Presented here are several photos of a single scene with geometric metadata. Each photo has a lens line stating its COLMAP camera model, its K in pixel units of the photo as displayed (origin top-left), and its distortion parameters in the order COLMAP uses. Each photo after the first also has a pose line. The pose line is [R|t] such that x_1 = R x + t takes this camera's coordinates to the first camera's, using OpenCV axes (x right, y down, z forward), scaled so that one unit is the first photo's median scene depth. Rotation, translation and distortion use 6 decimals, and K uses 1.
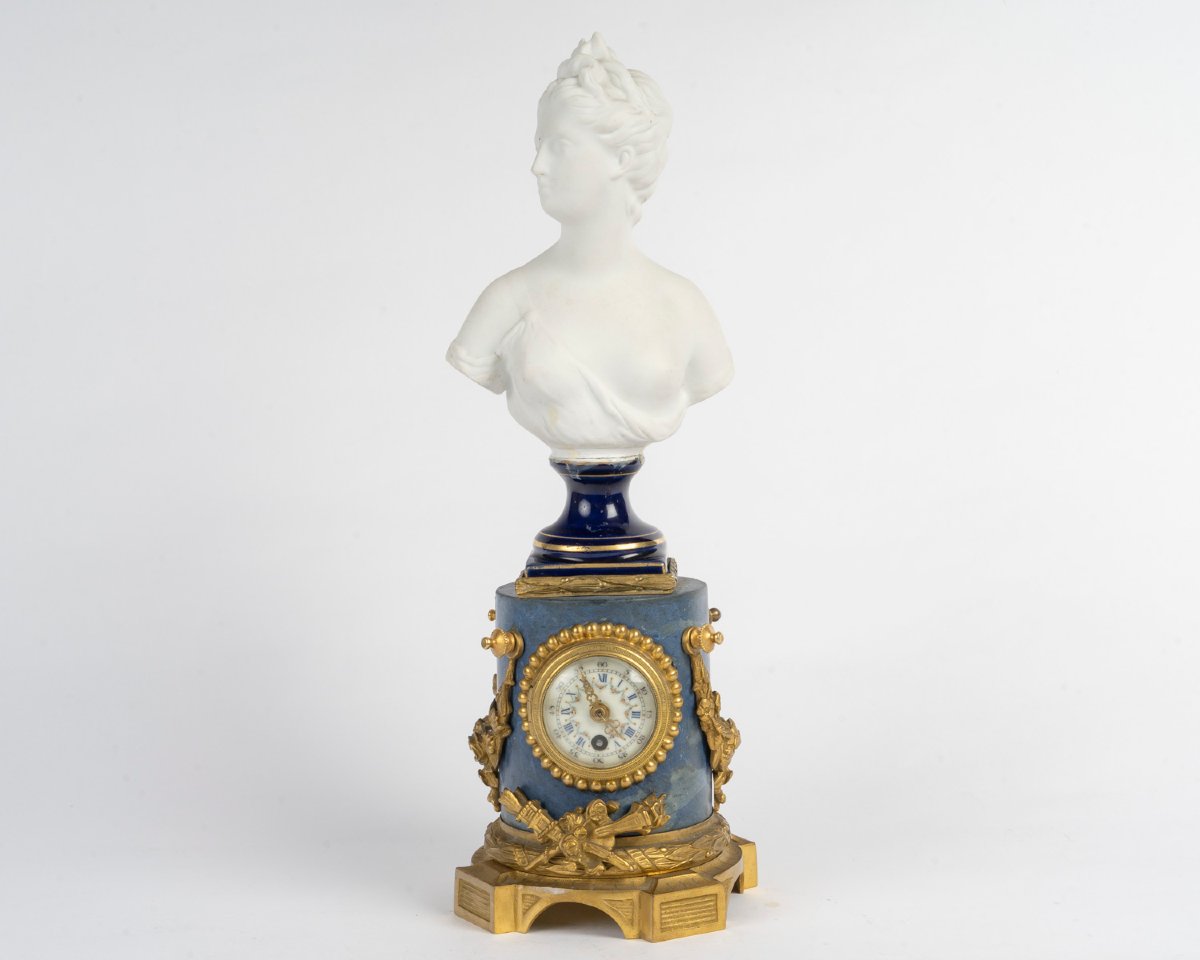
lens RADIAL K [[2008.8, 0, 610.0], [0, 2008.8, 453.0], [0, 0, 1]] dist [-0.077384, 0.000000]
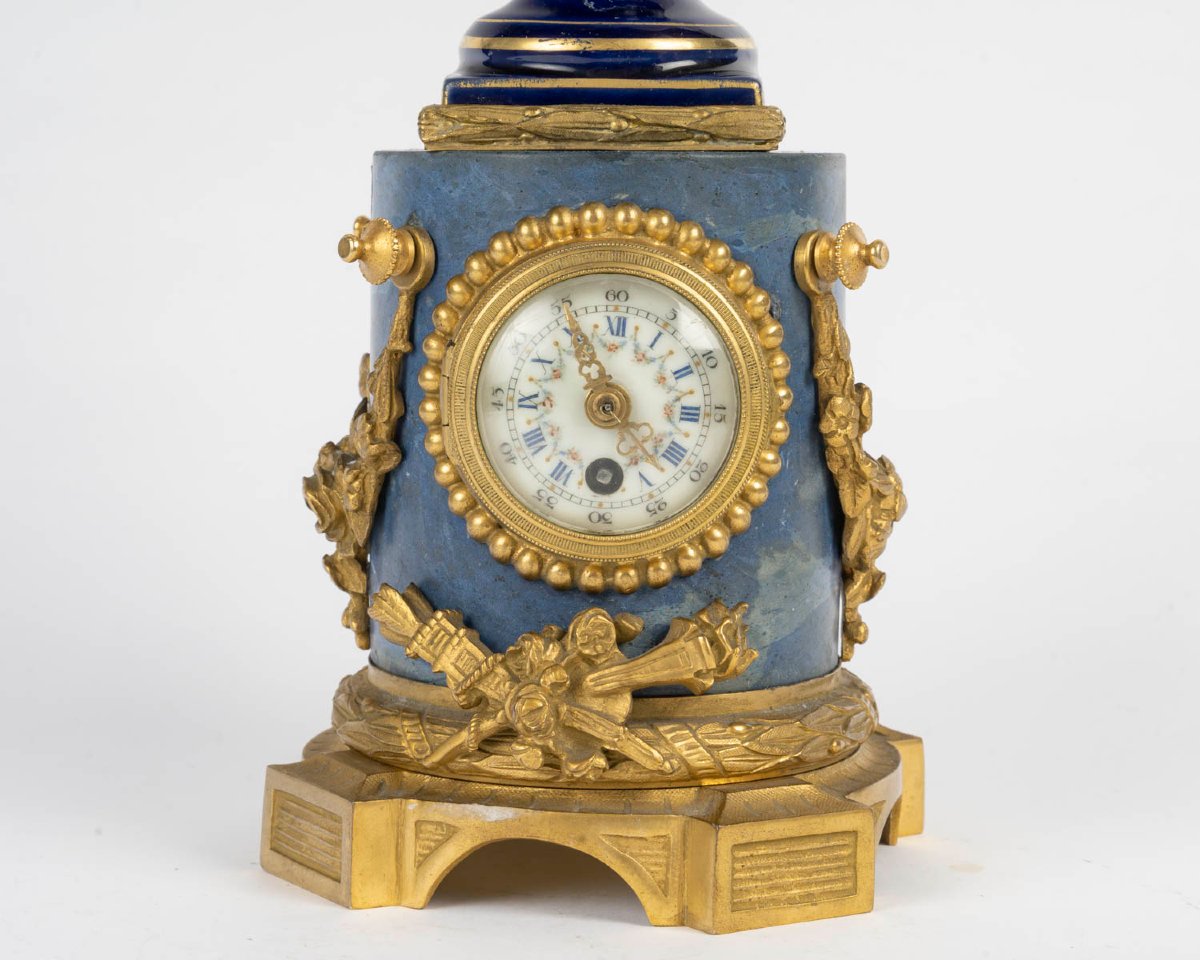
lens RADIAL K [[3009.6, 0, 601.6], [0, 3009.6, 482.0], [0, 0, 1]] dist [-0.013948, 0.000000]
pose [[0.999220, 0.028650, 0.027173, -0.023177], [-0.030112, 0.998032, 0.054999, 0.107943], [-0.025544, -0.055775, 0.998117, 0.340317]]
